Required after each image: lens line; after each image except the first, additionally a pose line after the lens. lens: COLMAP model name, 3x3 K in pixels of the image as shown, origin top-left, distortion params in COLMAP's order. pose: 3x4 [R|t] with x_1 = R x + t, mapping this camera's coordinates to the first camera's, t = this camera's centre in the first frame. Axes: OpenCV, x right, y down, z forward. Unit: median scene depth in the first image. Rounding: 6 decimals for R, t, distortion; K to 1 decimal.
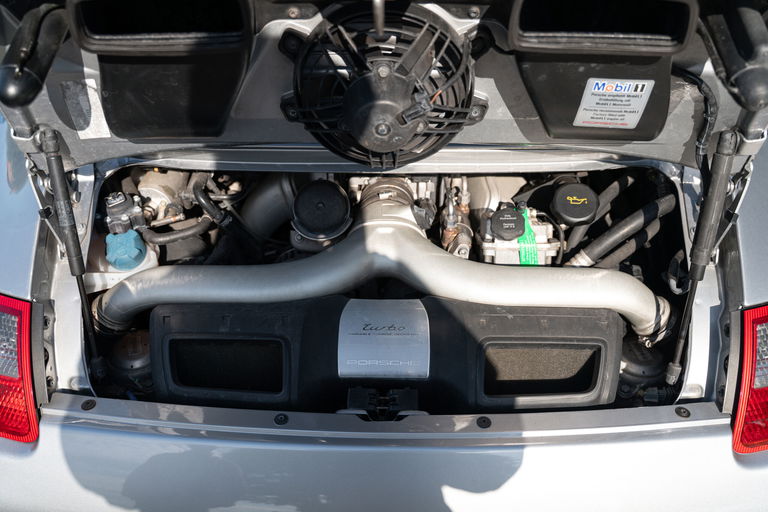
lens RADIAL K [[725.1, 0, 384.0], [0, 725.1, 256.0], [0, 0, 1]] dist [-0.000315, -0.003797]
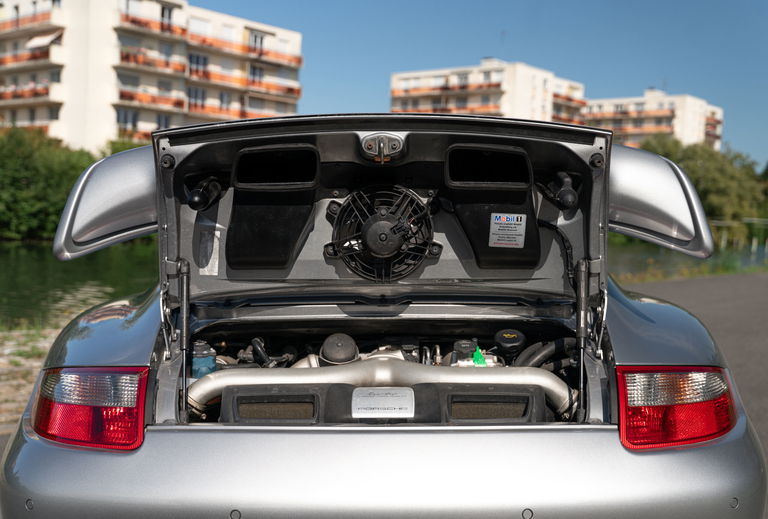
lens RADIAL K [[870.1, 0, 384.0], [0, 870.1, 259.5], [0, 0, 1]] dist [0.002506, 0.001682]
pose [[0.999905, 0.005843, 0.012449, -0.022623], [0.002913, 0.794706, -0.606988, 1.034370], [-0.013440, 0.606966, 0.794614, -0.616222]]
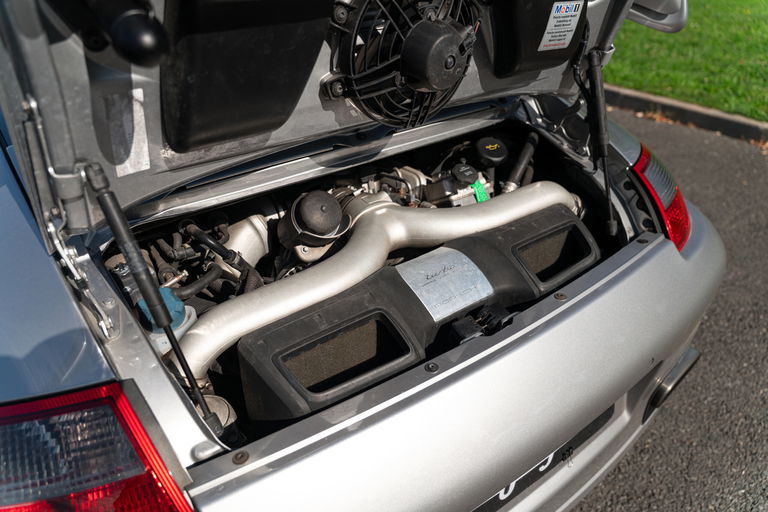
lens RADIAL K [[514.8, 0, 384.0], [0, 514.8, 256.0], [0, 0, 1]] dist [-0.002878, -0.000528]
pose [[0.805356, -0.329174, 0.492996, -0.504436], [0.408234, 0.910993, -0.058618, 0.094482], [-0.429821, 0.248466, 0.868054, 0.351424]]
